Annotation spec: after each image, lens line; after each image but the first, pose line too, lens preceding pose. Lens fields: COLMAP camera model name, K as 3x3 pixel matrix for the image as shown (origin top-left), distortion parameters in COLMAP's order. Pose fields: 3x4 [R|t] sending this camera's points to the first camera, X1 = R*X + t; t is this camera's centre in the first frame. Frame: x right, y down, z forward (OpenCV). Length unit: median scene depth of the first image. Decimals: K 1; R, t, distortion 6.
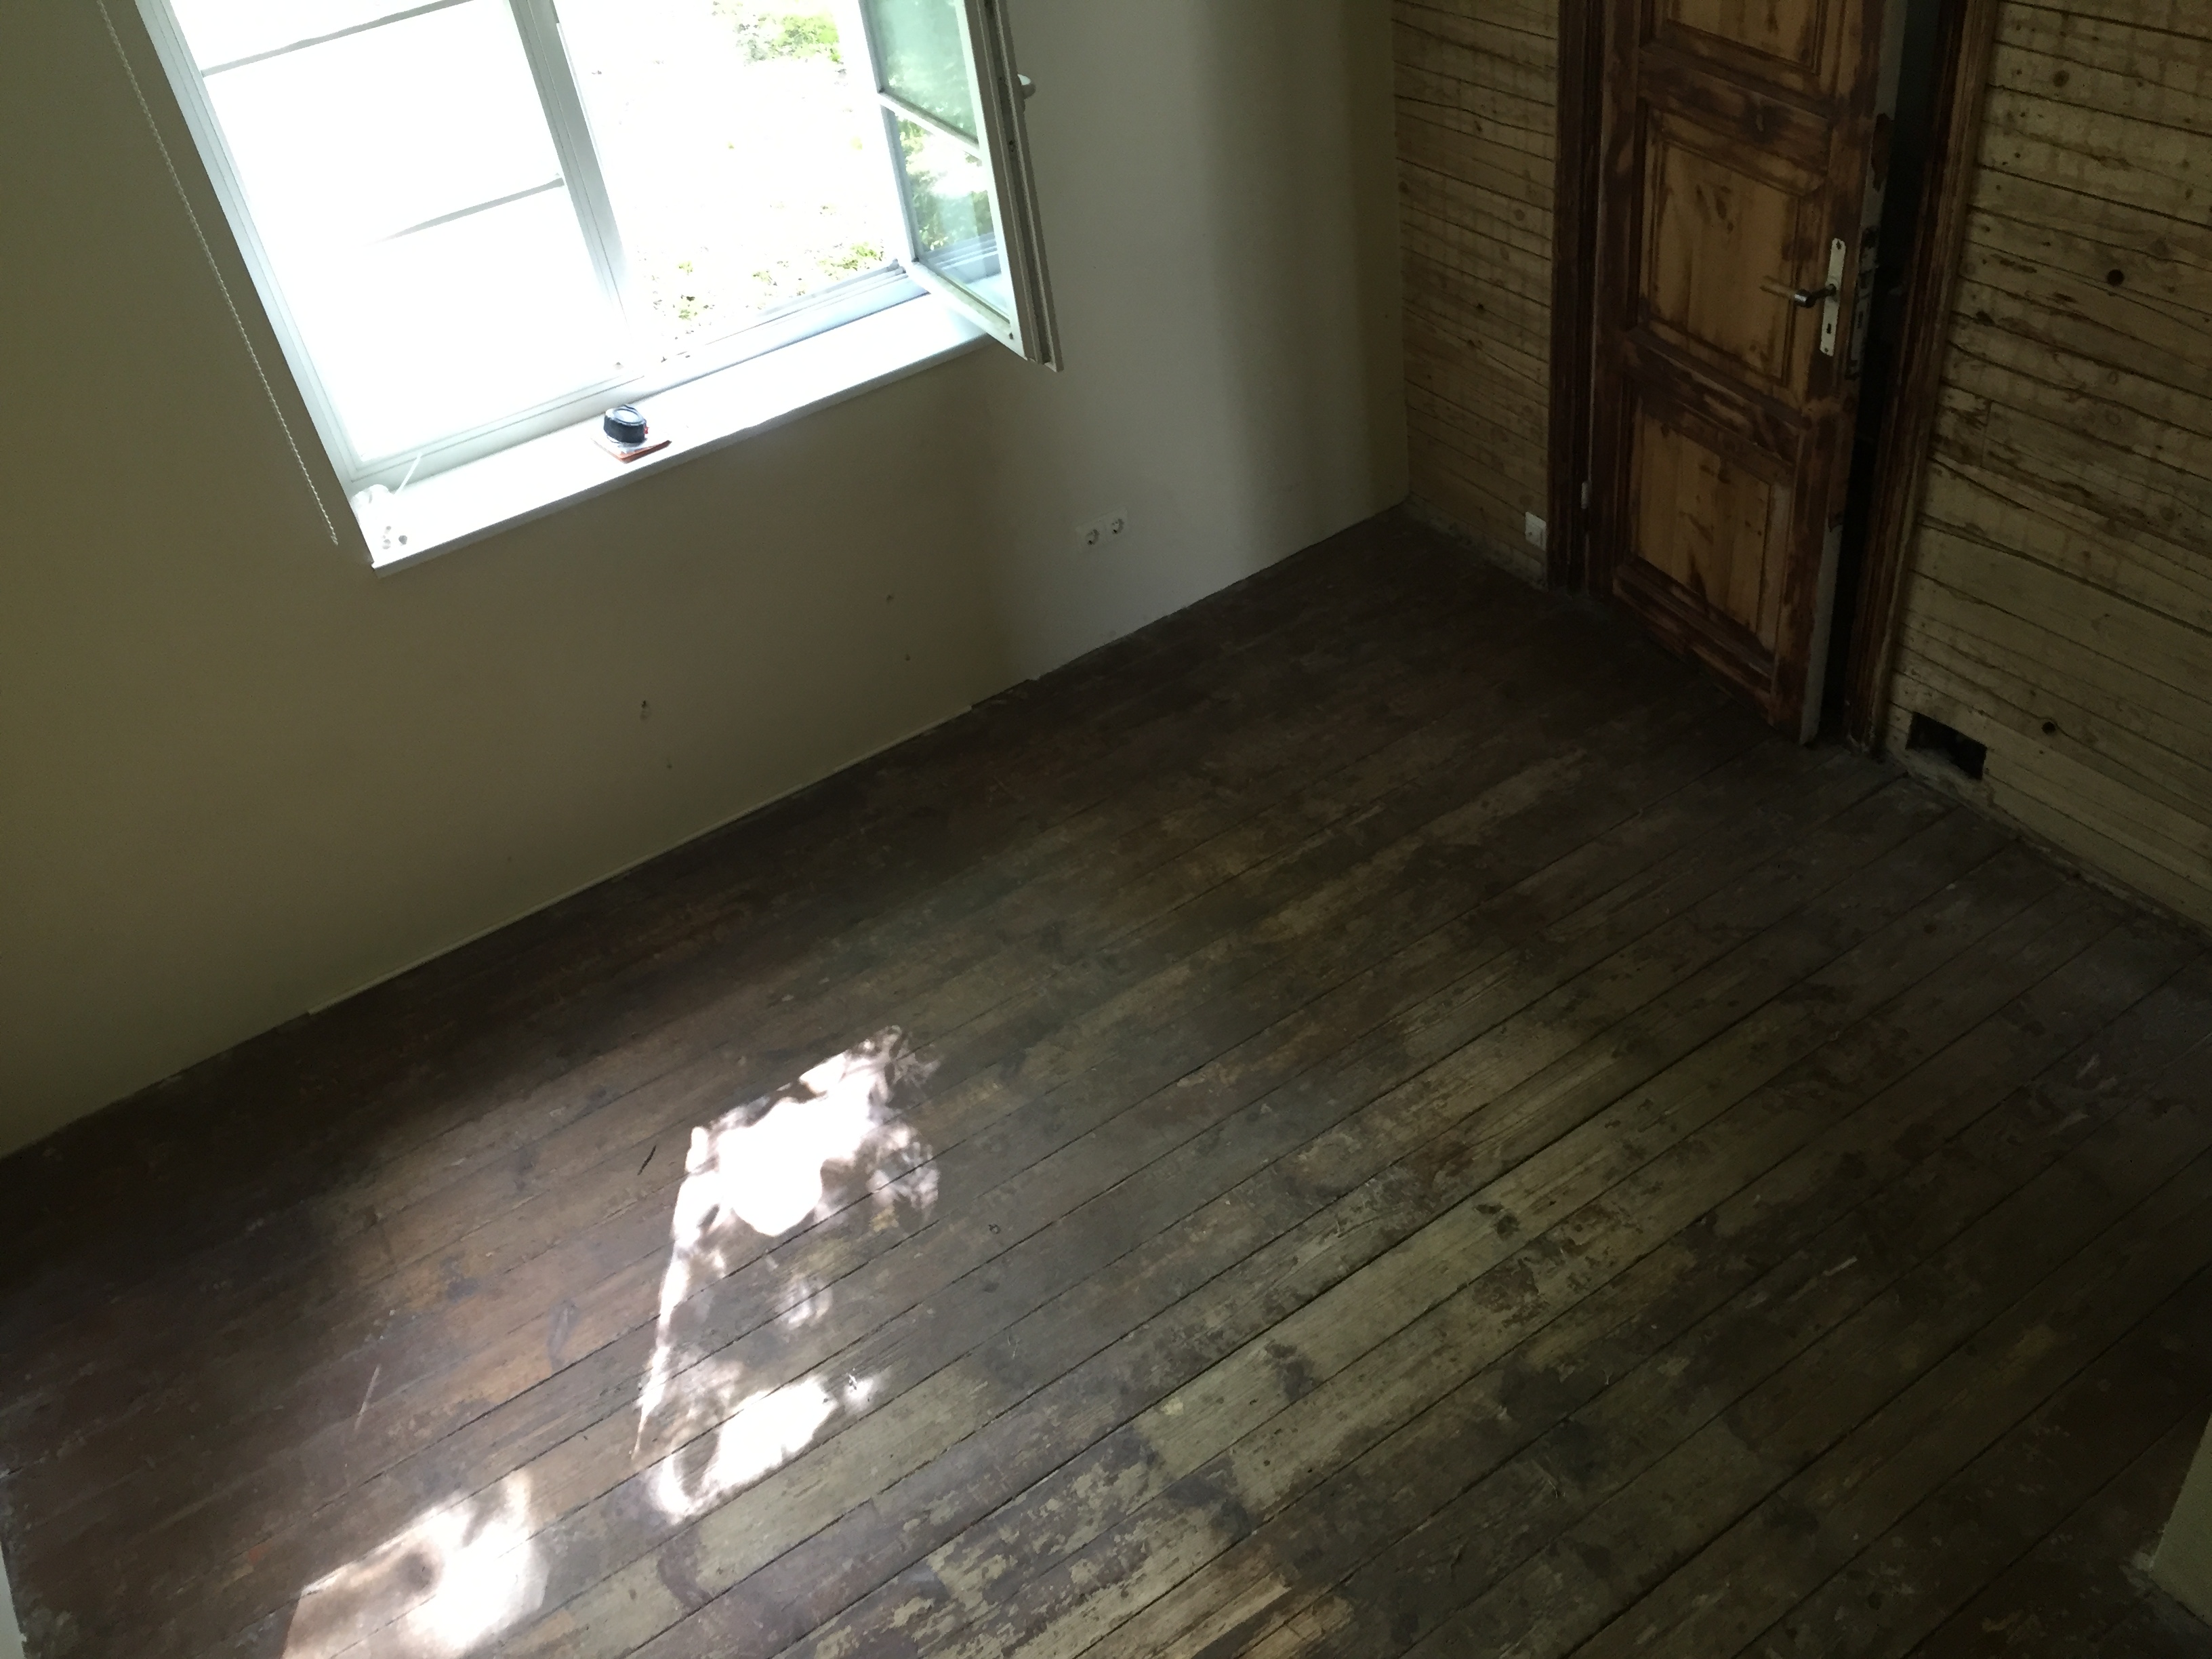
lens RADIAL K [[1879.2, 0, 1106.0], [0, 1879.2, 829.5], [0, 0, 1]] dist [0.080285, -0.100485]
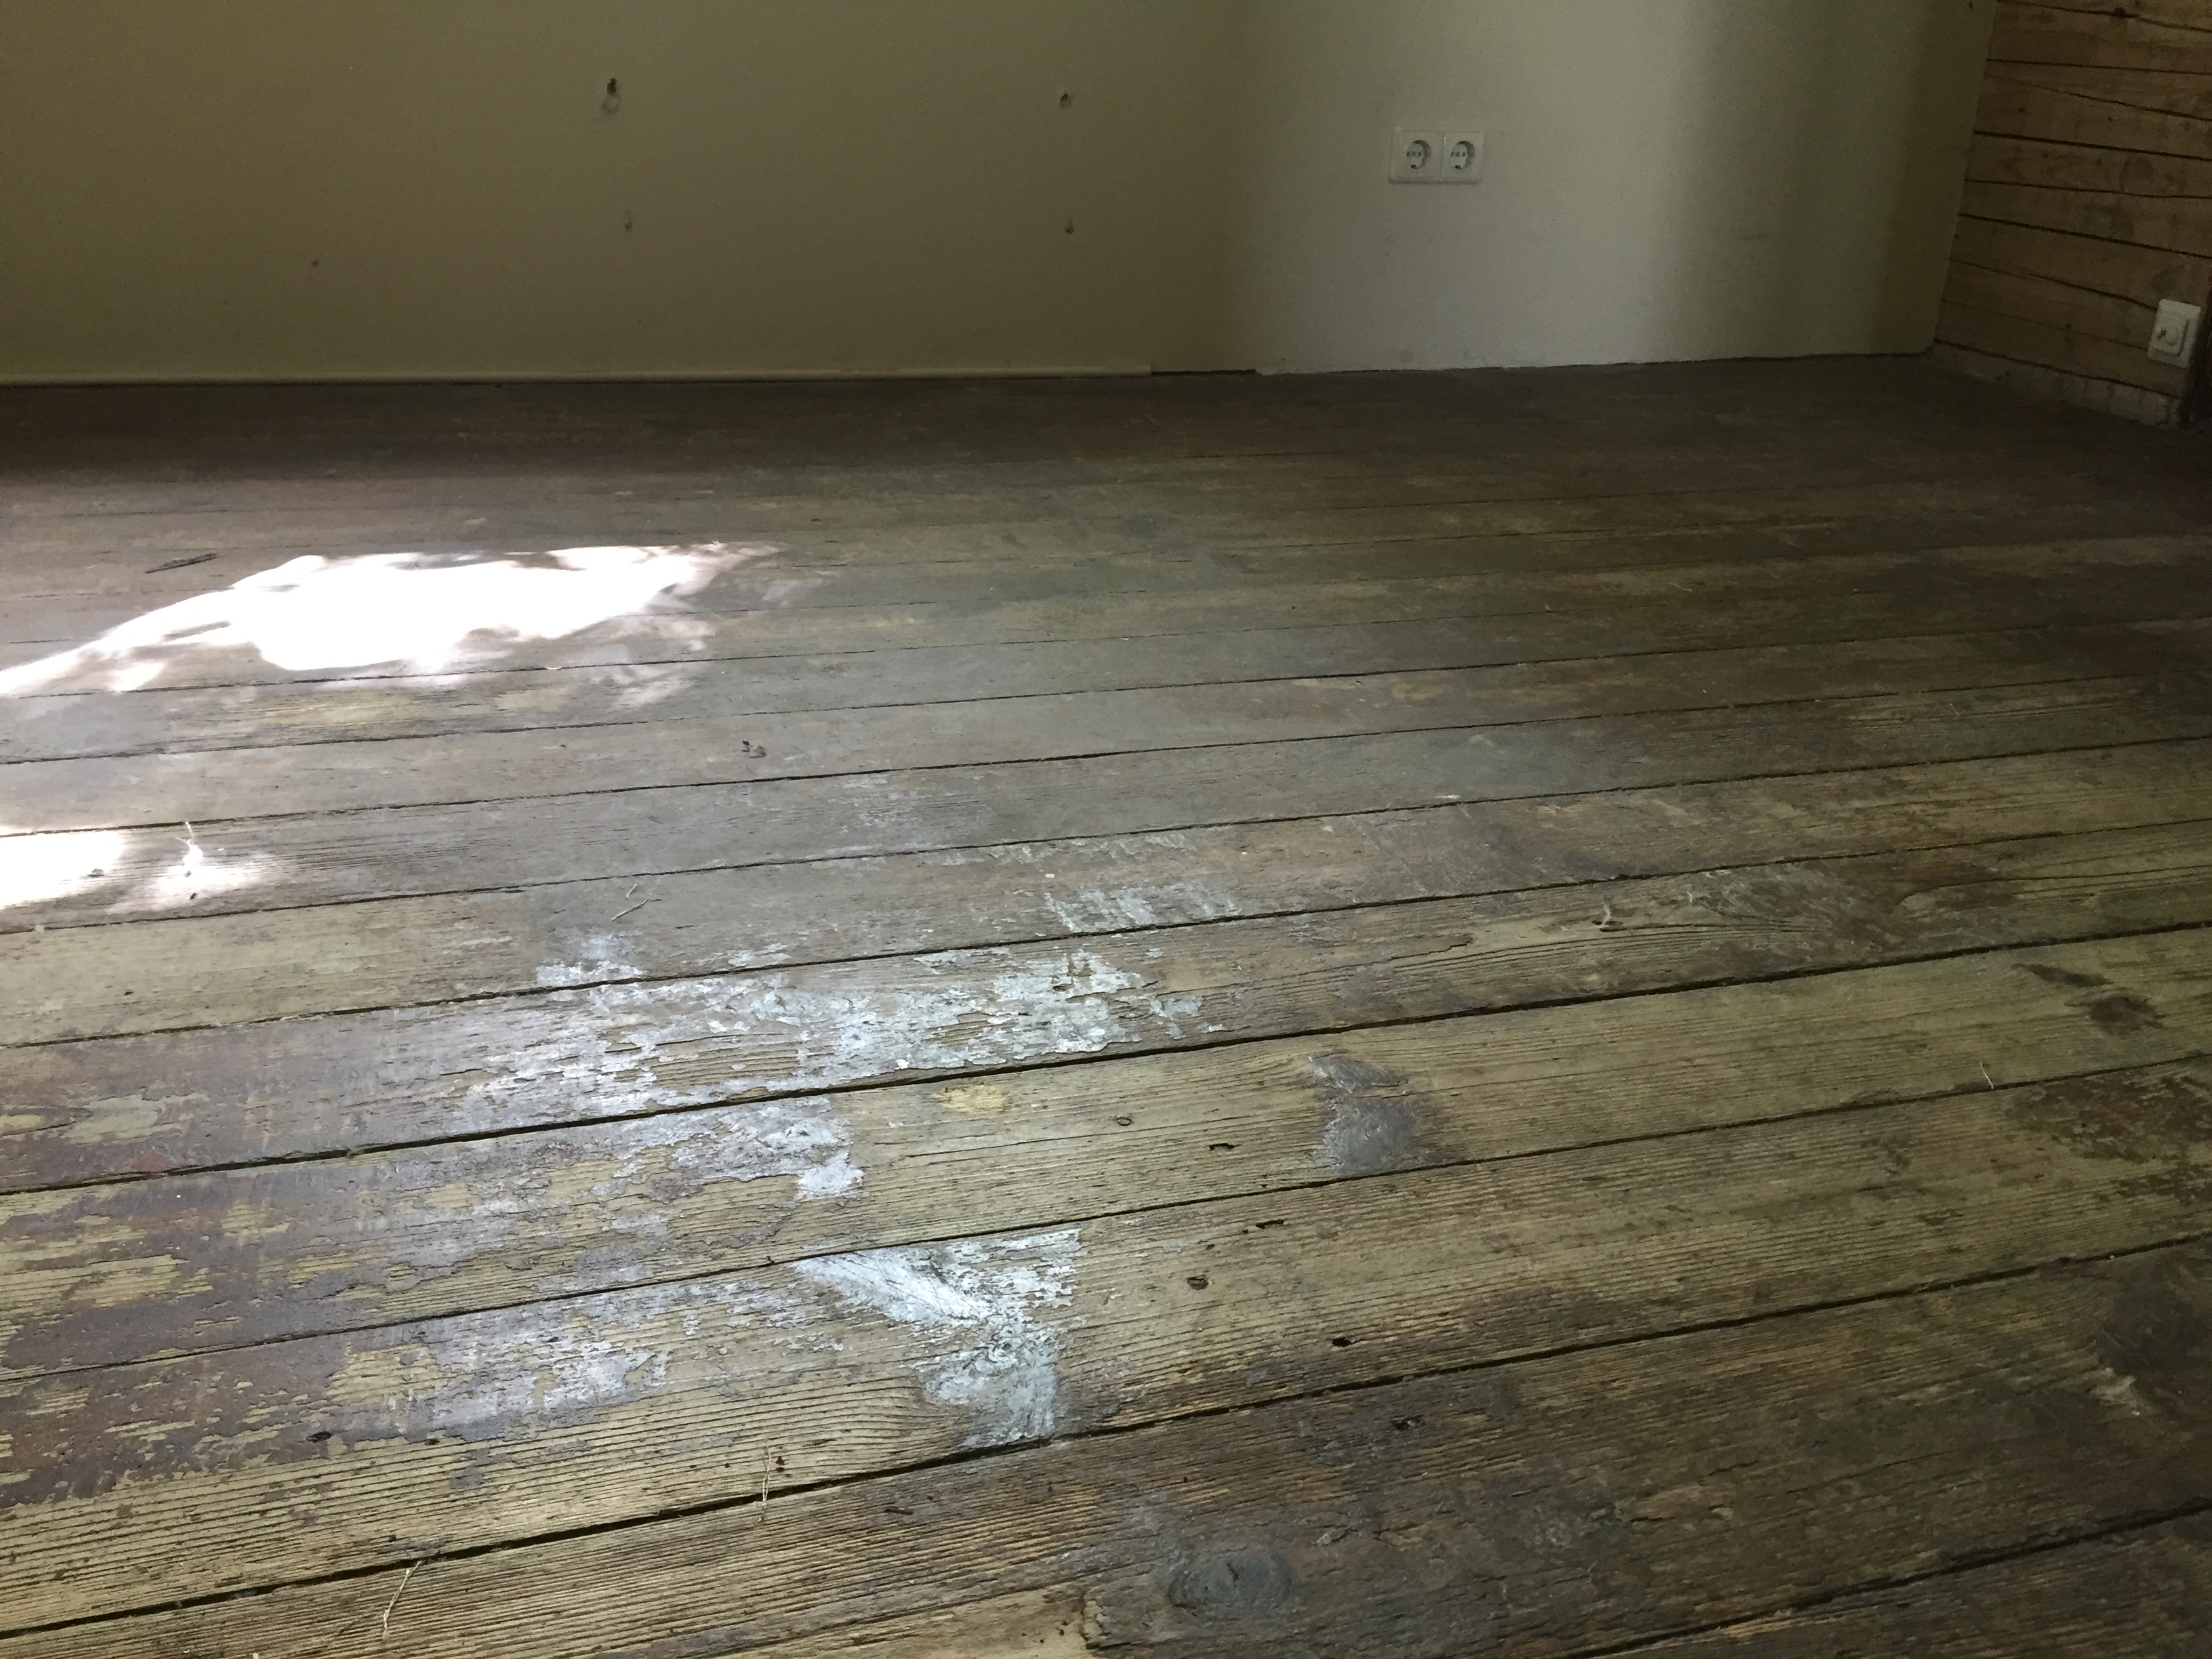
lens RADIAL K [[1879.2, 0, 1106.0], [0, 1879.2, 829.5], [0, 0, 1]] dist [0.080285, -0.100485]
pose [[0.948451, 0.254549, -0.188802, 0.096385], [-0.294022, 0.929080, -0.224412, 0.303904], [0.118288, 0.268355, 0.956030, 0.642383]]
